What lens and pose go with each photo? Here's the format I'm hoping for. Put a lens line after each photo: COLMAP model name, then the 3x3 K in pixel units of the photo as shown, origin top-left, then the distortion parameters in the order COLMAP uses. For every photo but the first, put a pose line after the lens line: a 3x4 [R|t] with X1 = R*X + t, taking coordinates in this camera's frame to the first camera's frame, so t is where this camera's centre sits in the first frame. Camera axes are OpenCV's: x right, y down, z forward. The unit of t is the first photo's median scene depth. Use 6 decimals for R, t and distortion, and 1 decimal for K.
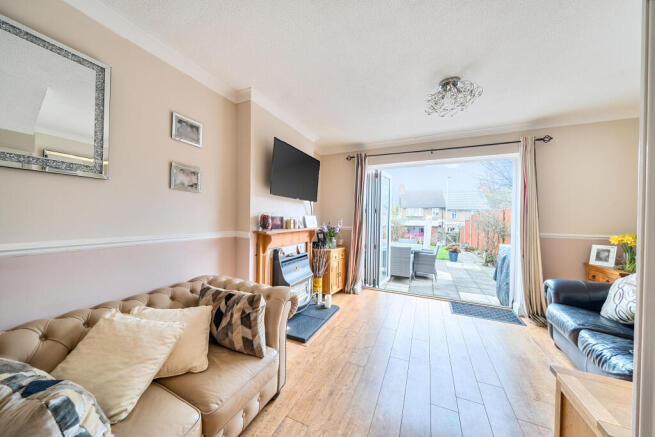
lens RADIAL K [[224.9, 0, 319.7], [0, 224.9, 218.8], [0, 0, 1]] dist [-0.000402, -0.000089]
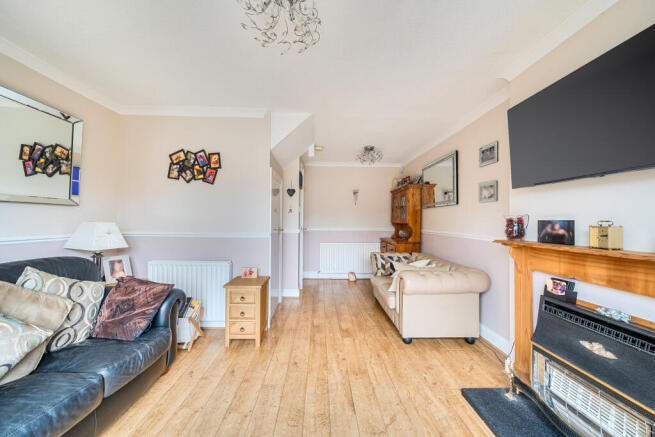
lens RADIAL K [[224.9, 0, 319.7], [0, 224.9, 218.8], [0, 0, 1]] dist [-0.000402, -0.000089]
pose [[-0.900901, -0.030156, -0.432976, 0.796393], [-0.028614, 0.999540, -0.010079, 0.010912], [0.433081, 0.003309, -0.901349, 1.705481]]
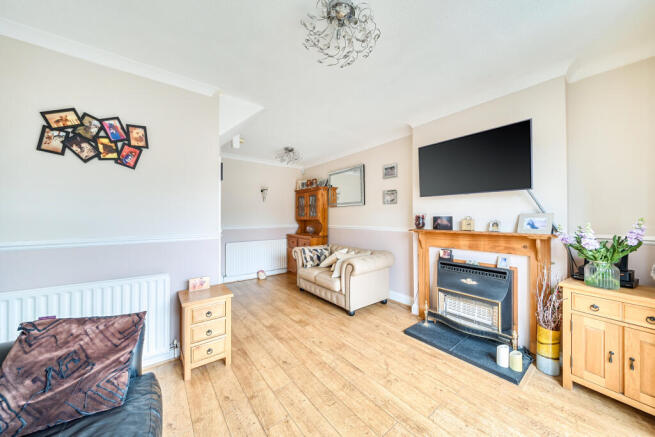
lens RADIAL K [[227.6, 0, 324.4], [0, 227.6, 216.2], [0, 0, 1]] dist [0.000031, -0.000029]
pose [[-0.464912, -0.024430, -0.885020, 1.284433], [-0.011313, 0.999702, -0.021653, 0.021450], [0.885285, -0.000054, -0.465049, 1.371126]]
